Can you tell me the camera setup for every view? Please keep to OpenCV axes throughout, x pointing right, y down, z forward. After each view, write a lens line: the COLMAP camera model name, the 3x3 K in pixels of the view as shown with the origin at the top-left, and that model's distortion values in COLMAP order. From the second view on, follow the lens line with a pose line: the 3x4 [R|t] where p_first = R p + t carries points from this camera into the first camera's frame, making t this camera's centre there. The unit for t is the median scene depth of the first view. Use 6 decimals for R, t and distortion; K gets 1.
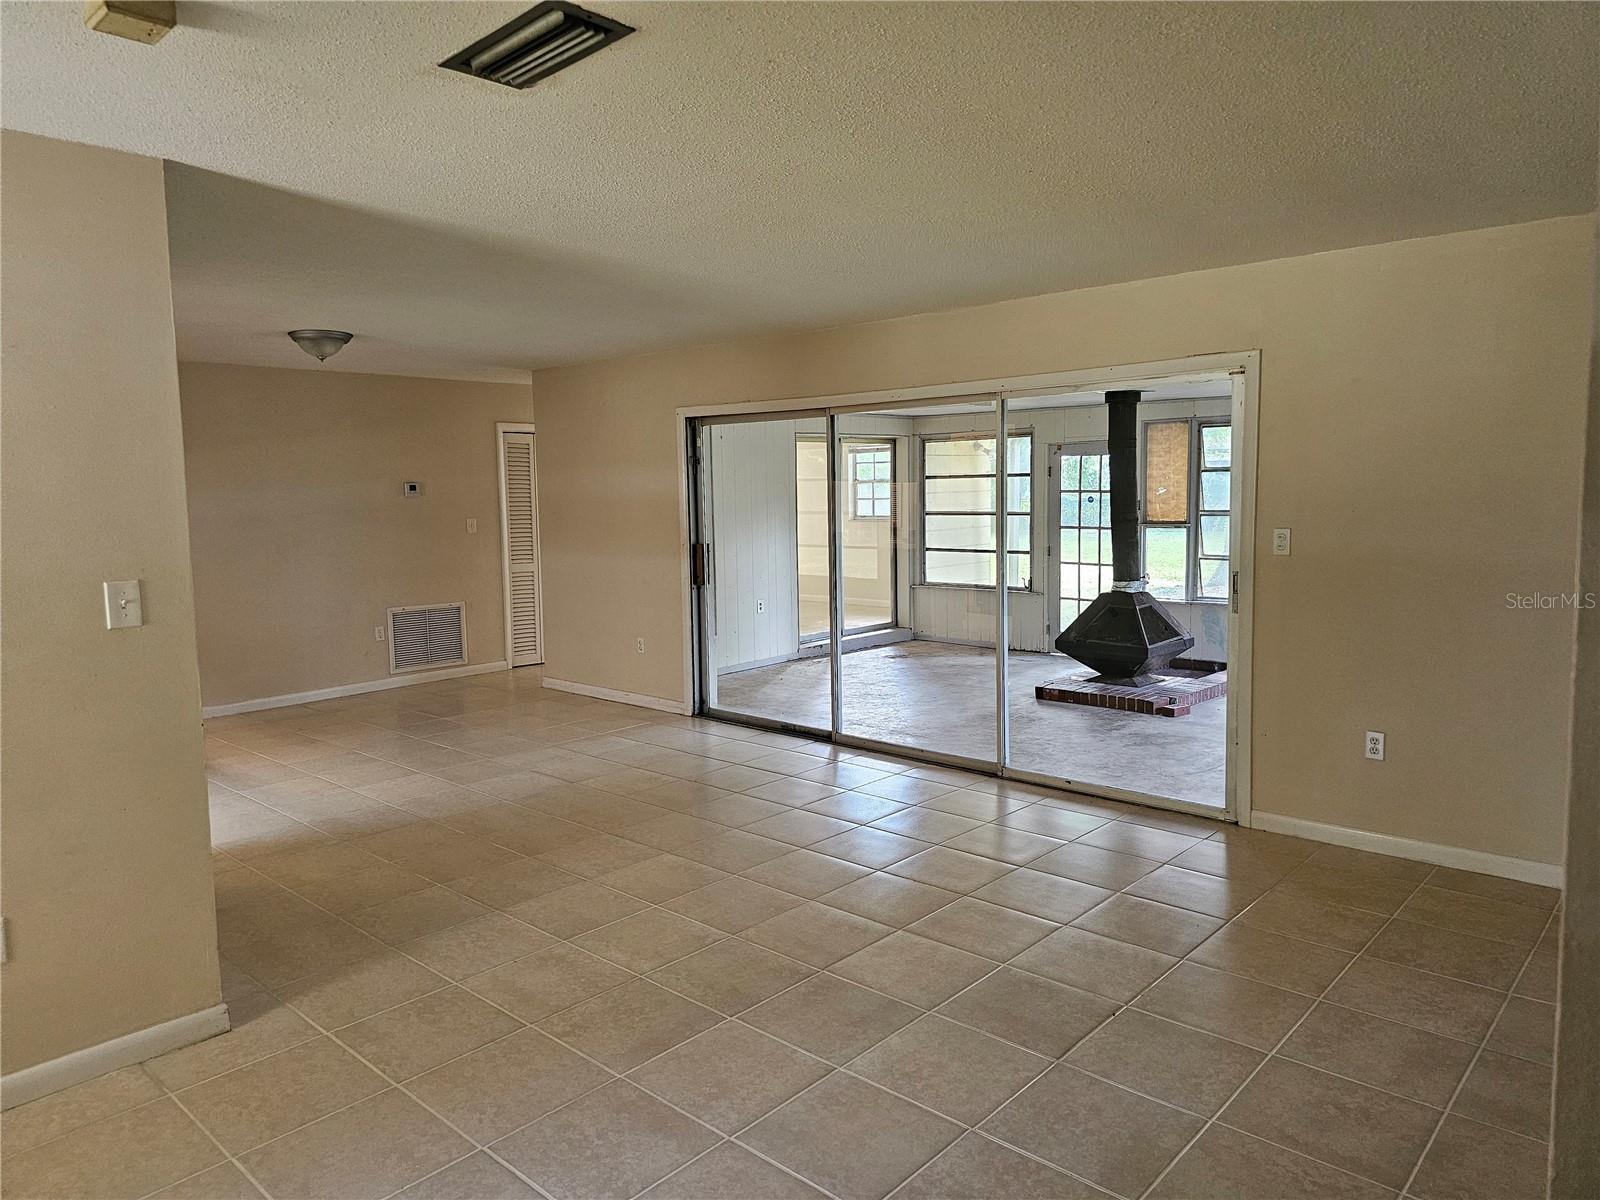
lens RADIAL K [[1081.7, 0, 779.7], [0, 1081.7, 600.0], [0, 0, 1]] dist [0.030252, -0.000307]
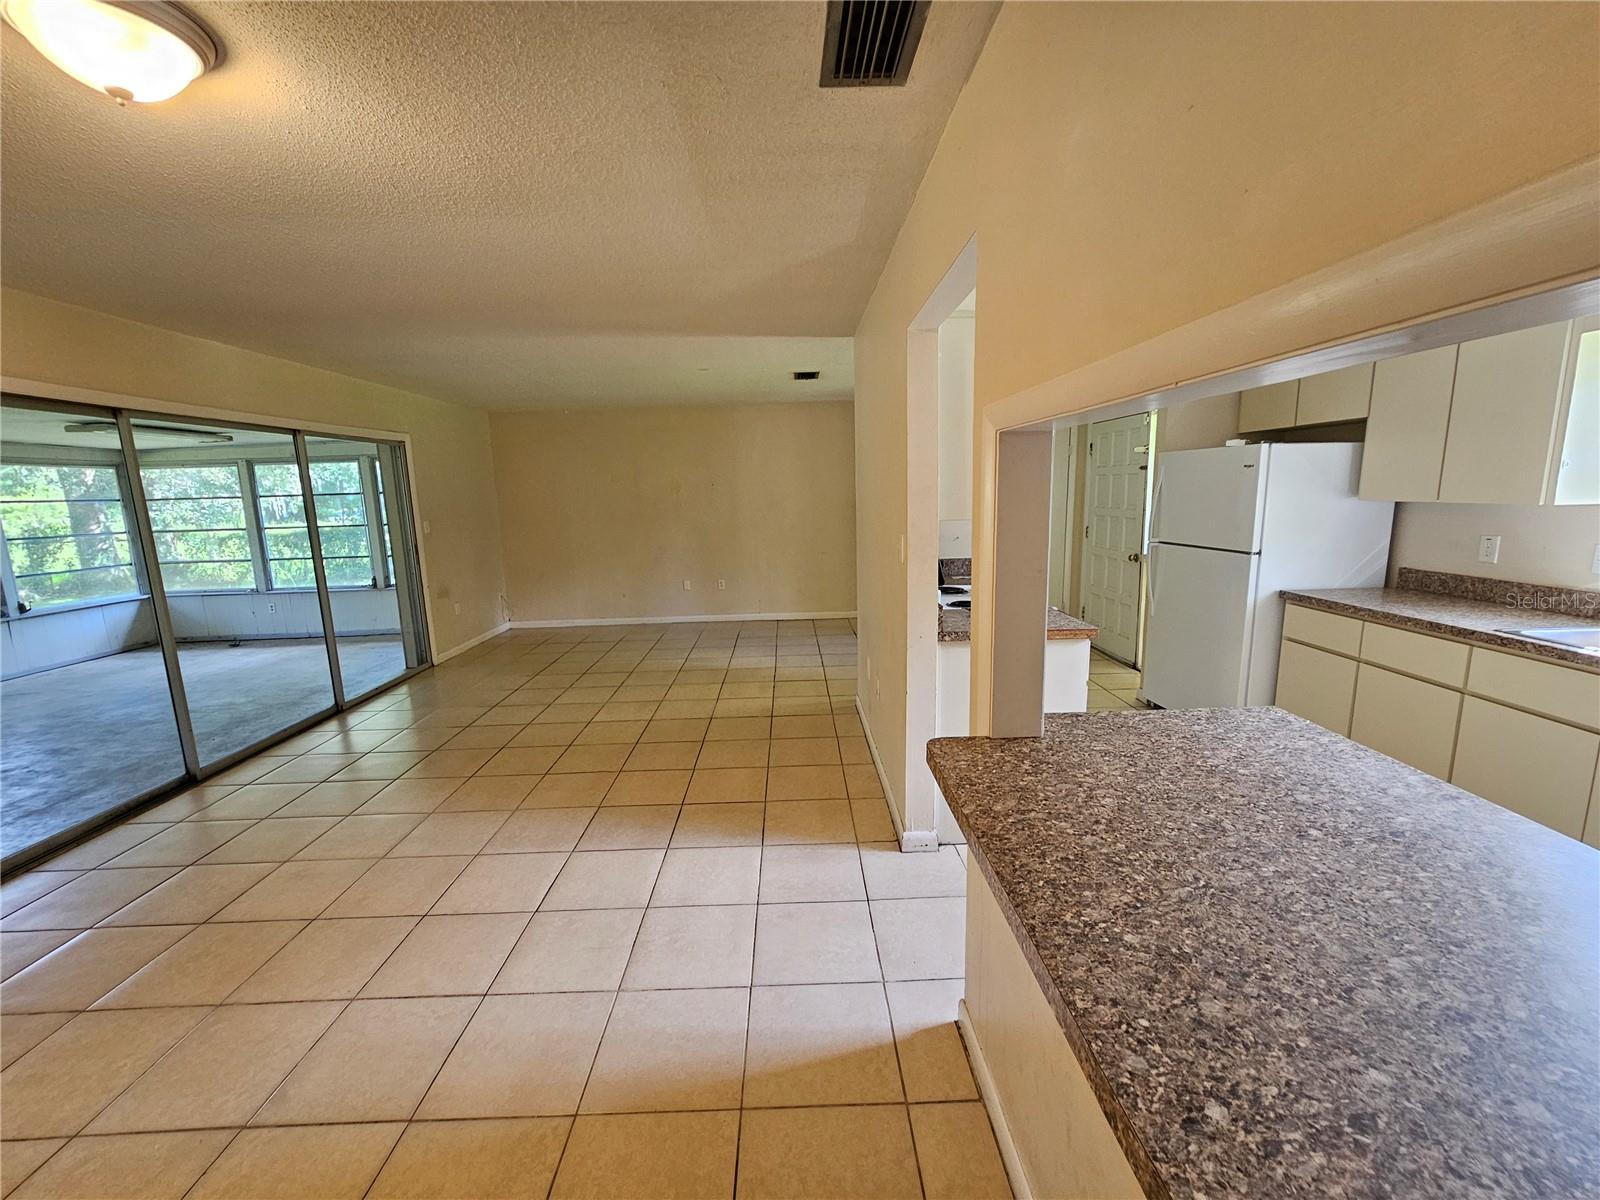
lens RADIAL K [[662.7, 0, 800.0], [0, 662.7, 600.0], [0, 0, 1]] dist [-0.001669, -0.000001]
pose [[-0.699911, -0.080848, 0.709639, -0.627311], [0.116624, 0.967301, 0.225229, -0.077660], [-0.704644, 0.240401, -0.667596, 0.872602]]
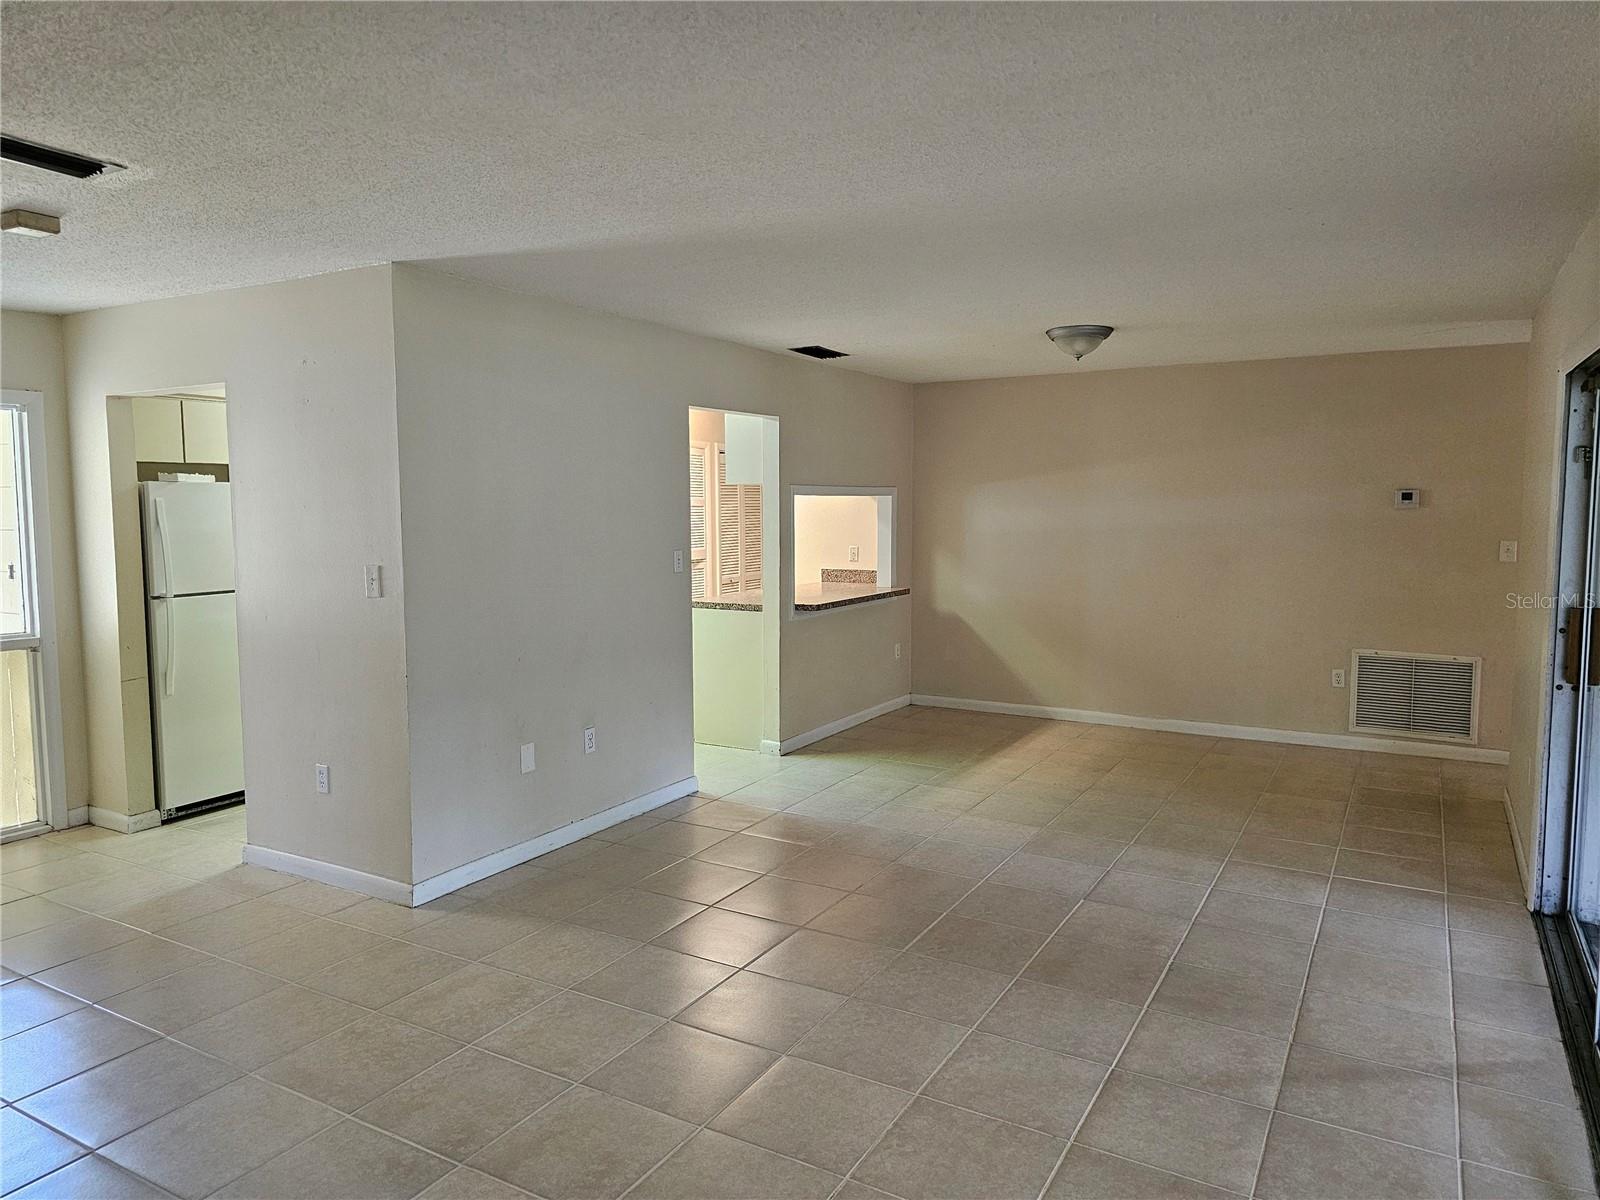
lens RADIAL K [[1081.7, 0, 779.7], [0, 1081.7, 600.0], [0, 0, 1]] dist [0.030252, -0.000307]
pose [[0.218864, 0.109263, -0.969619, 0.366589], [-0.104962, 0.990581, 0.087933, -0.061988], [0.970094, 0.082528, 0.228271, 0.479037]]
